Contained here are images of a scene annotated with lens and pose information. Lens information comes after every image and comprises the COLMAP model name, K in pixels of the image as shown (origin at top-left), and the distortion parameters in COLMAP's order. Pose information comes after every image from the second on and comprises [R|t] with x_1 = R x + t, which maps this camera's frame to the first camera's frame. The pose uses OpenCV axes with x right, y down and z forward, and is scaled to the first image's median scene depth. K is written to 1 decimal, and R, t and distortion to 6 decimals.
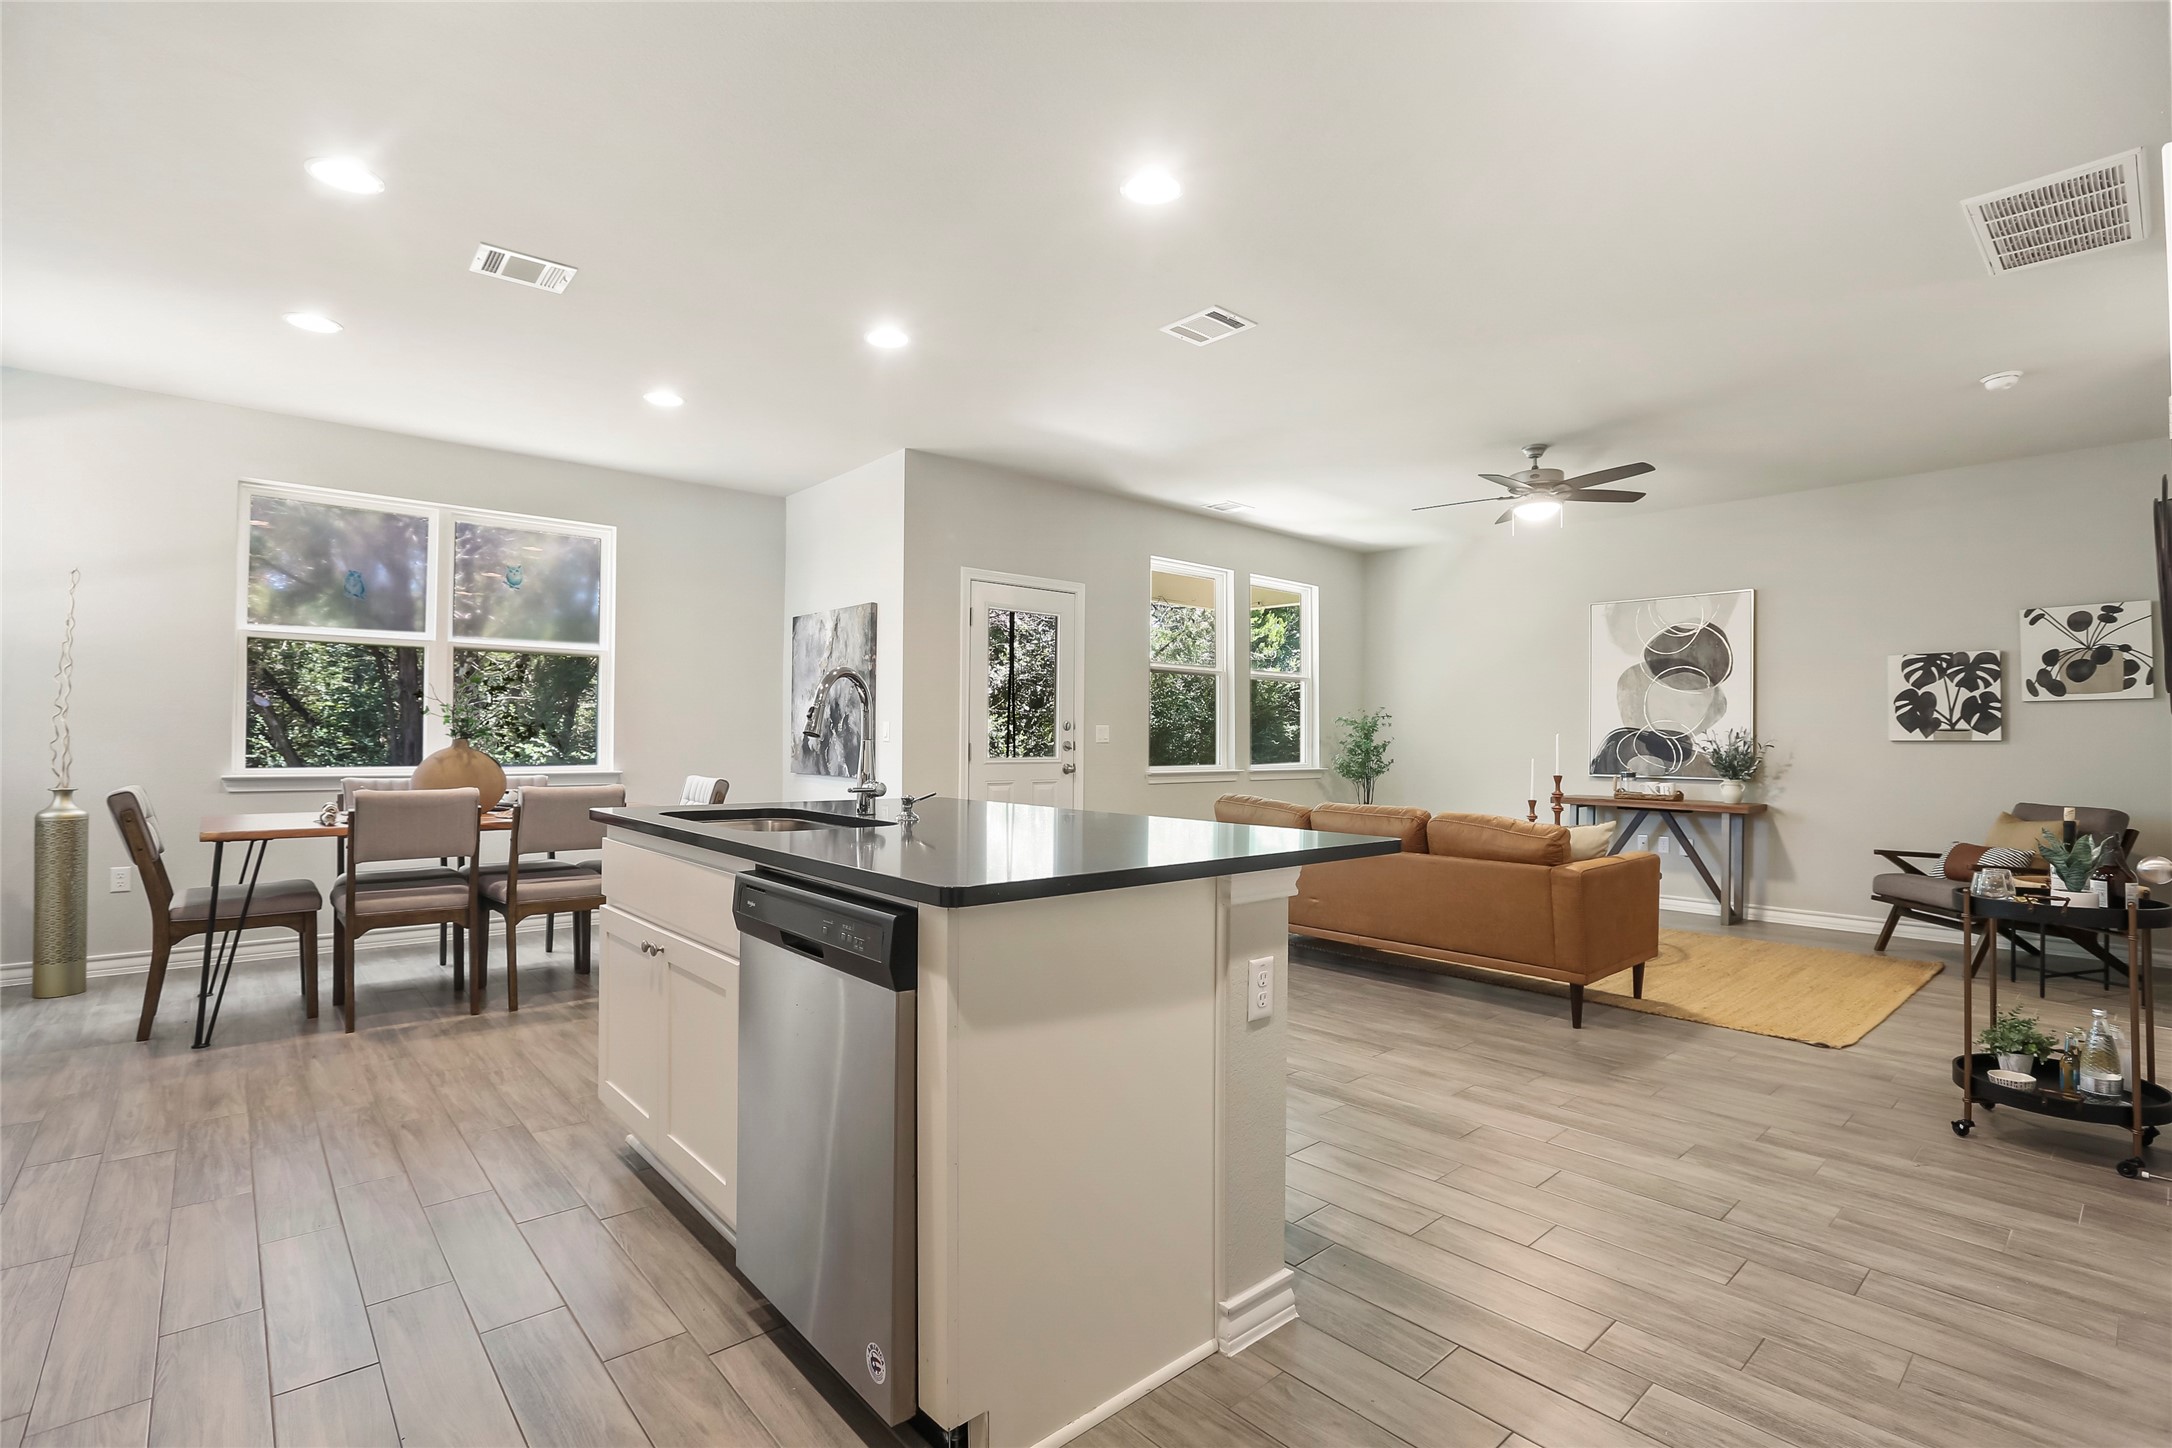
lens RADIAL K [[1001.0, 0, 1081.8], [0, 1001.0, 720.2], [0, 0, 1]] dist [0.004824, -0.002198]
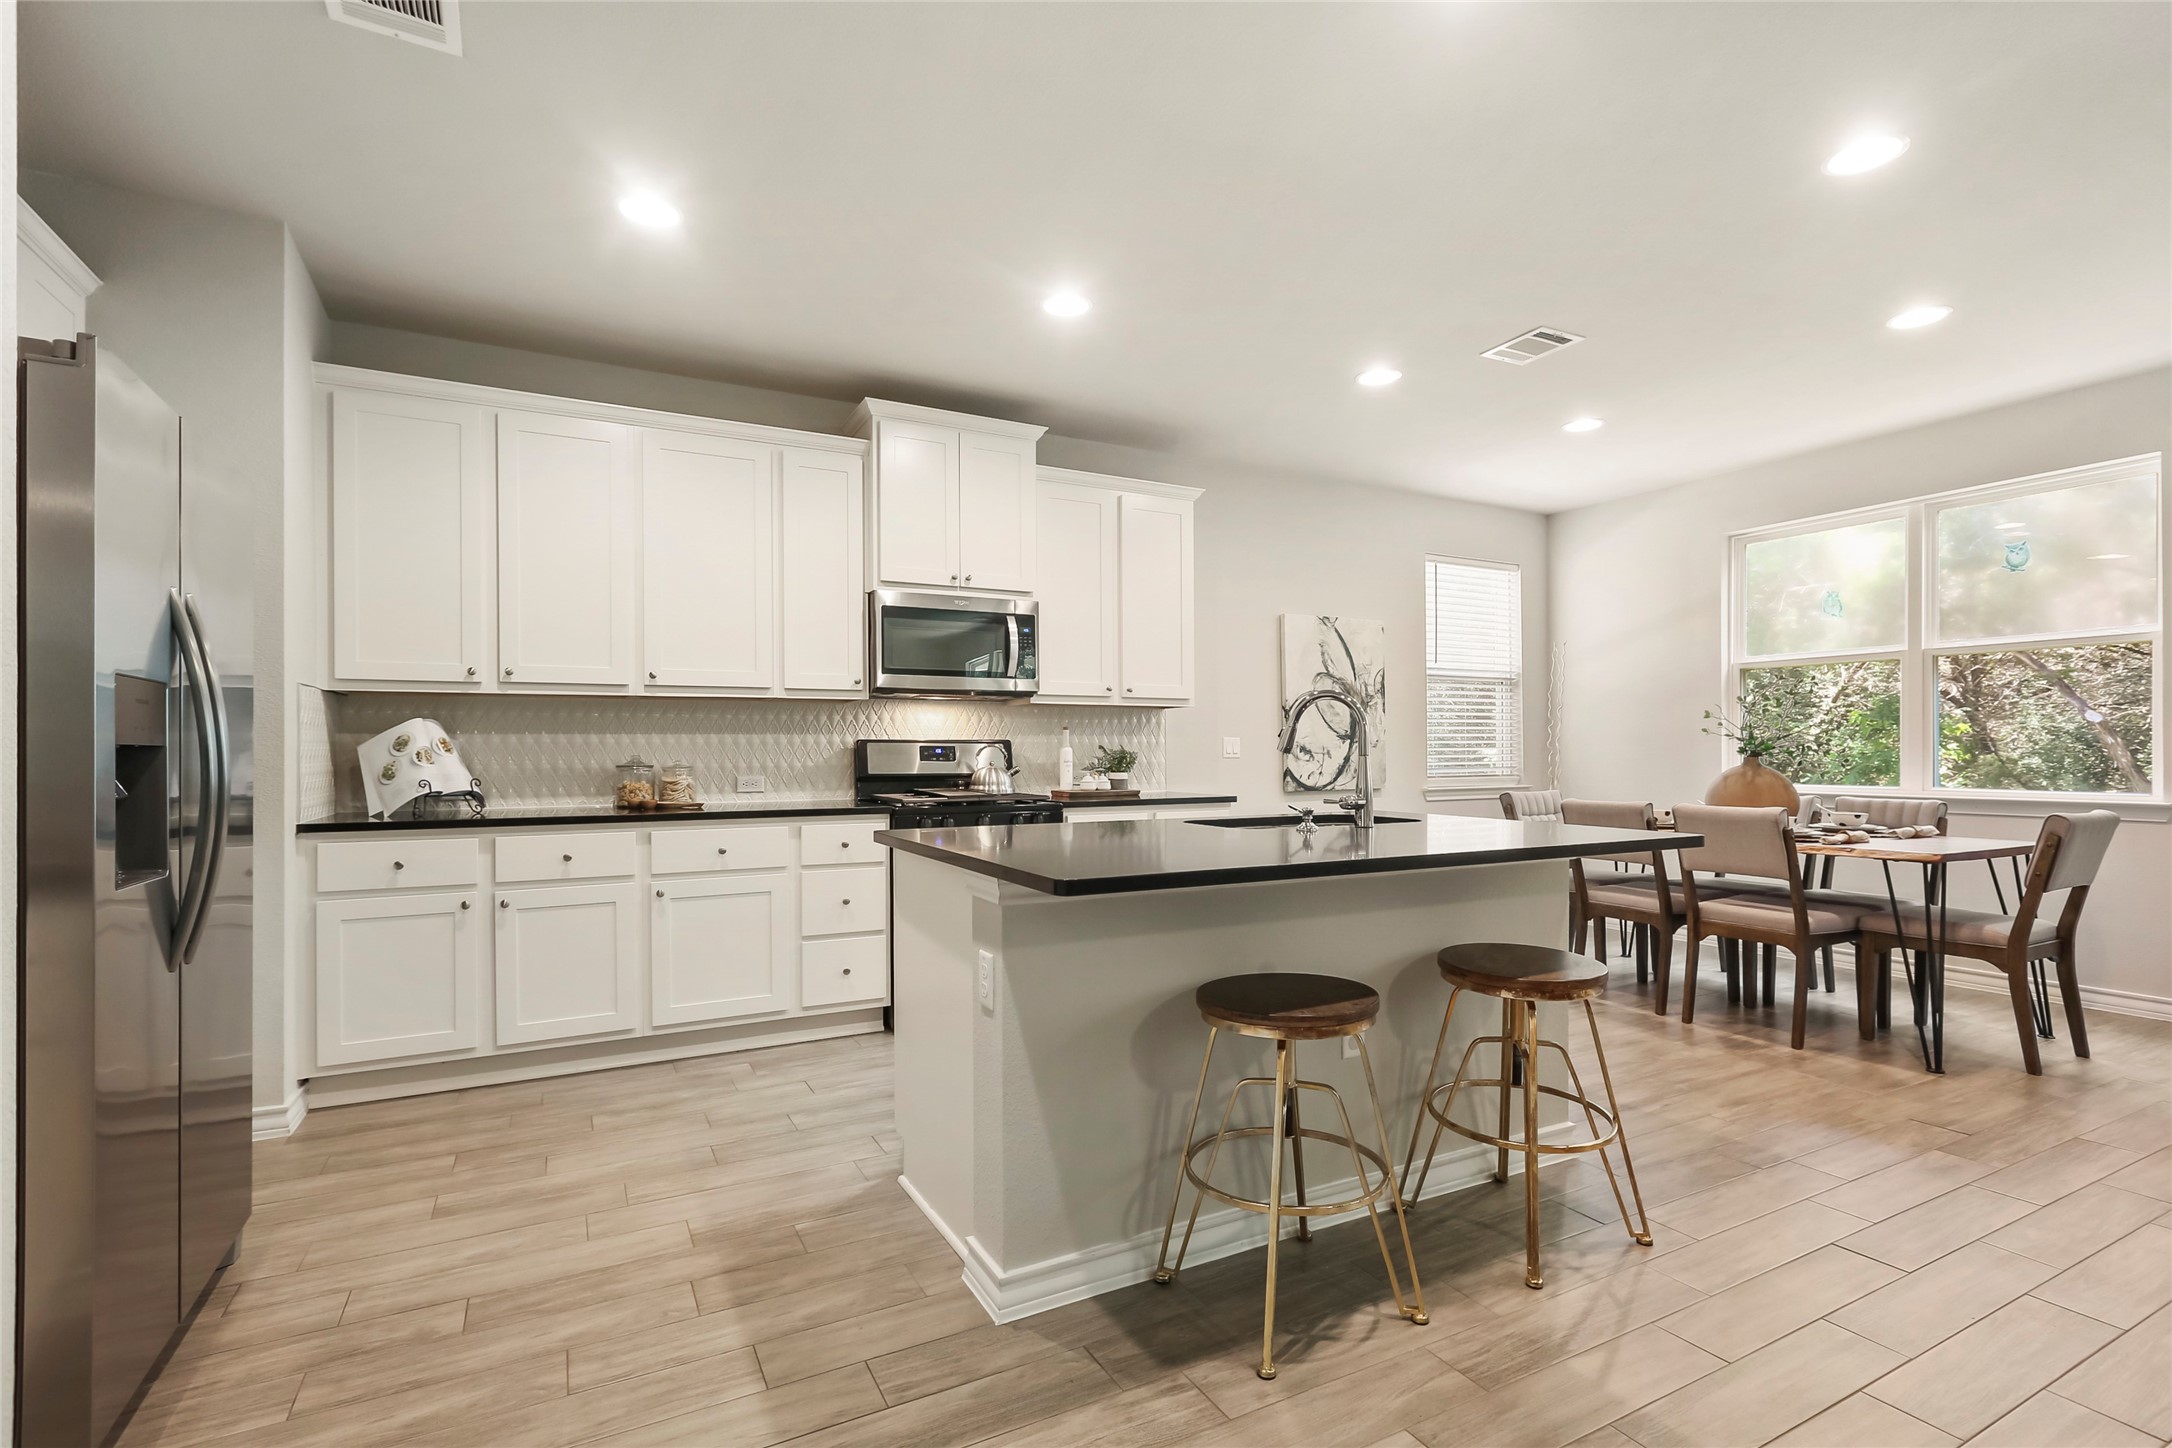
lens RADIAL K [[1001.0, 0, 1083.7], [0, 1001.0, 760.8], [0, 0, 1]] dist [0.004824, -0.002198]
pose [[-0.228275, -0.011570, -0.973528, 0.557911], [0.025625, 0.999512, -0.017887, 0.026027], [0.973260, -0.029029, -0.227867, 0.634057]]
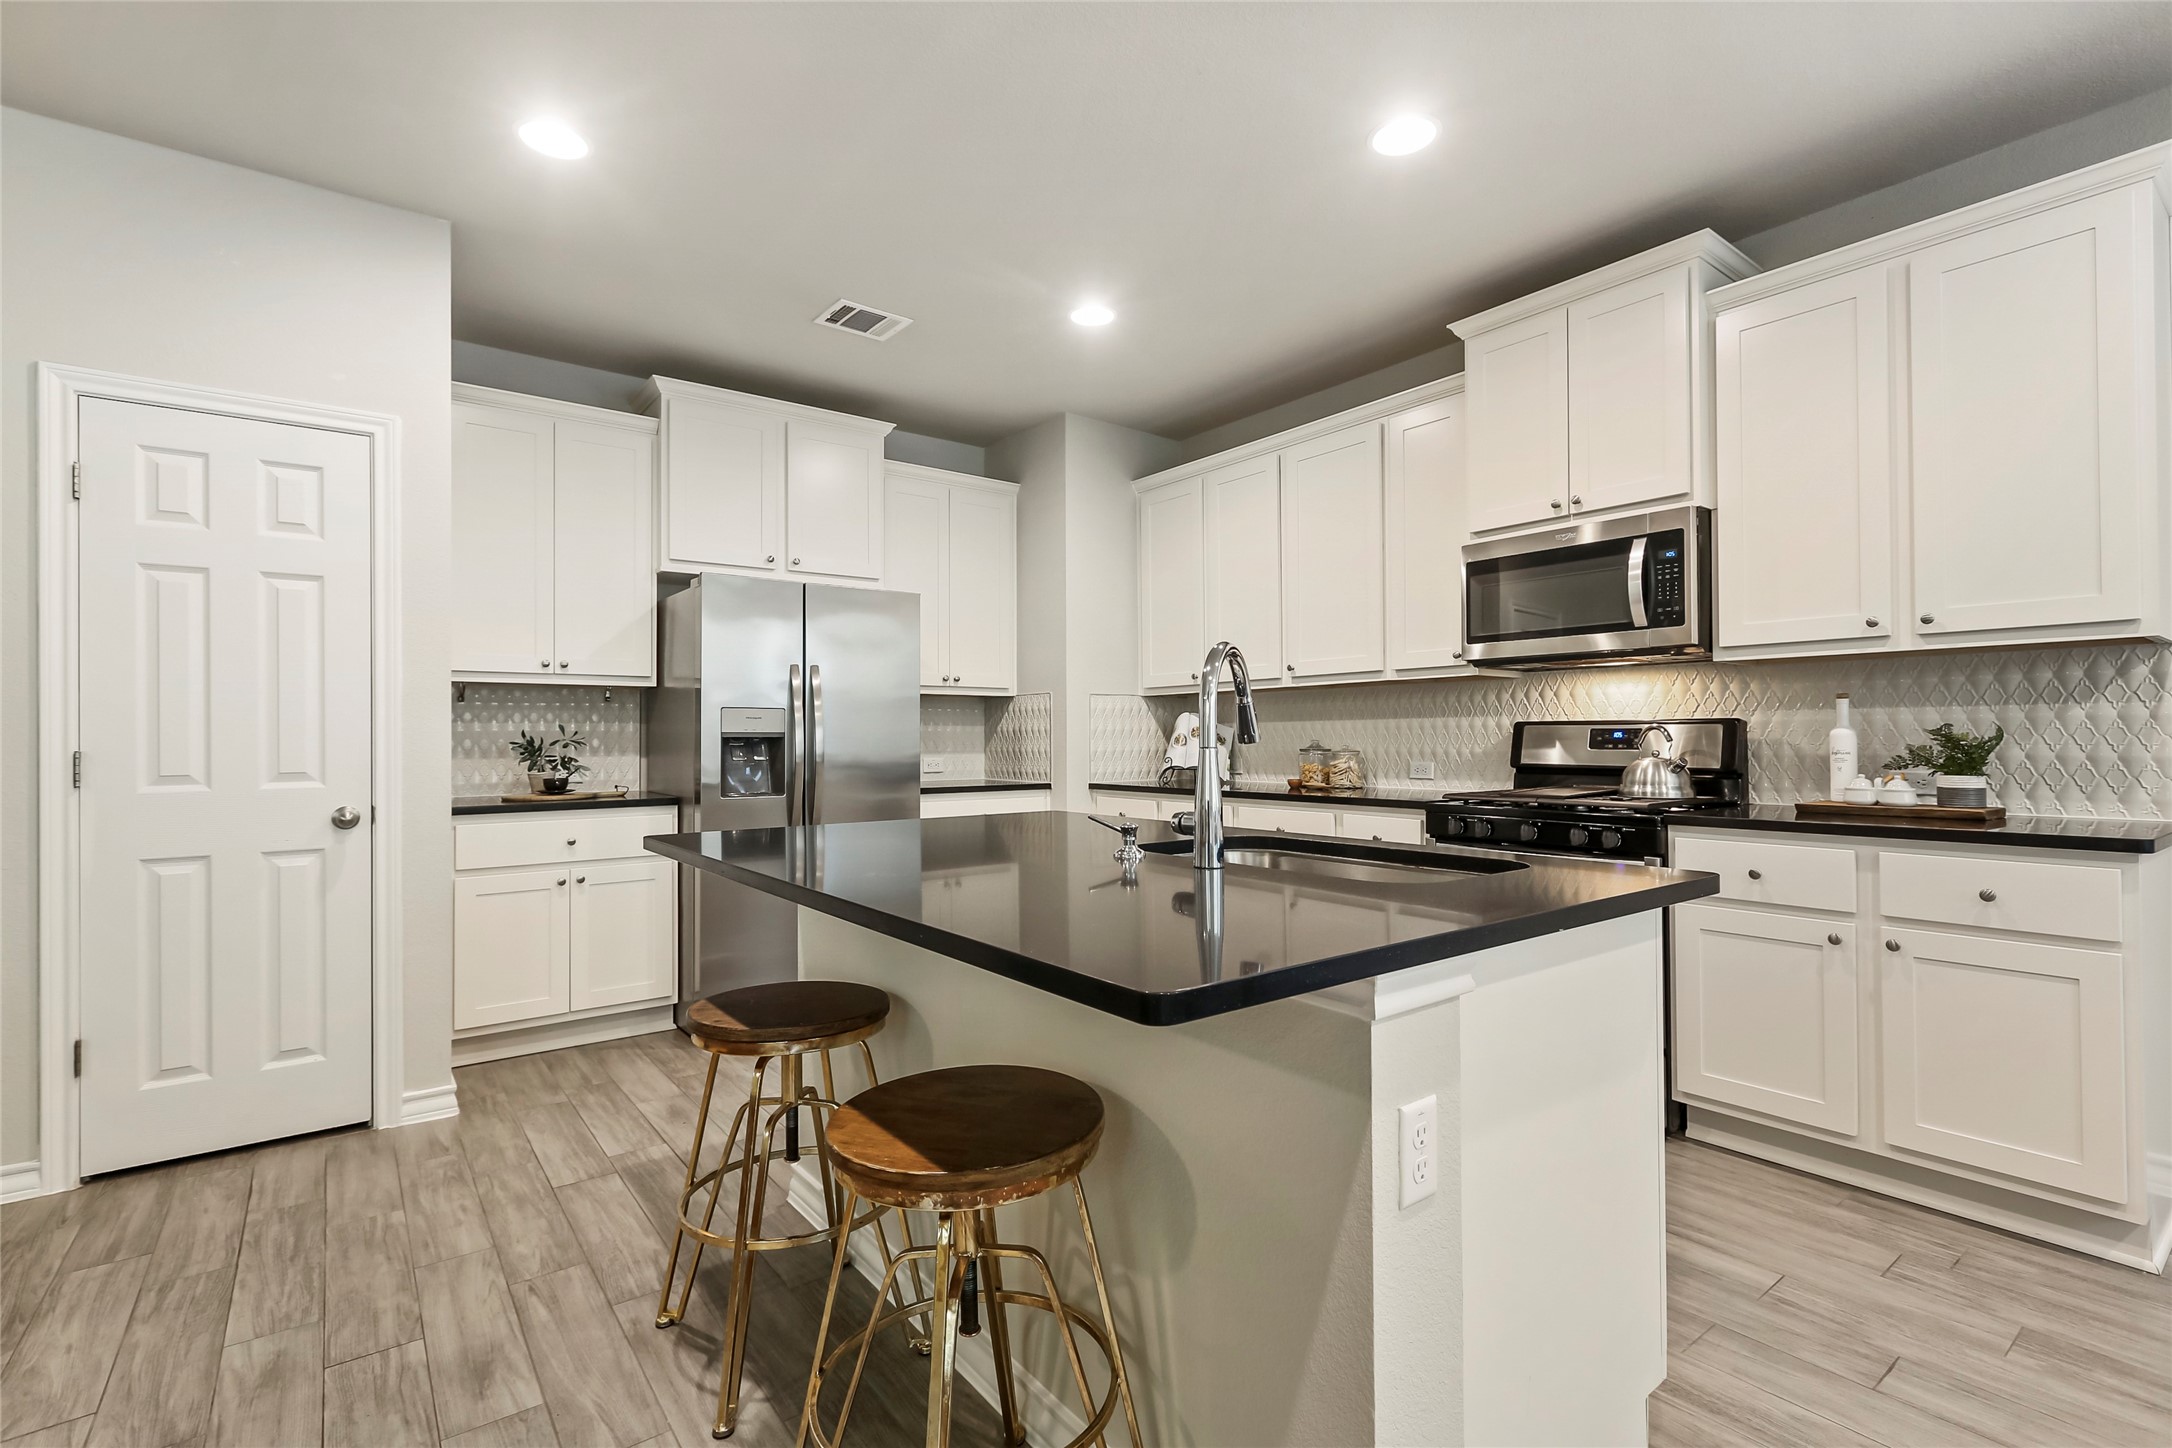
lens RADIAL K [[1001.0, 0, 1096.3], [0, 1001.0, 734.4], [0, 0, 1]] dist [0.004824, -0.002198]
pose [[-0.998026, -0.011351, 0.061774, -0.129626], [-0.013018, 0.999560, -0.026657, 0.017534], [-0.061444, -0.027409, -0.997734, 1.080659]]
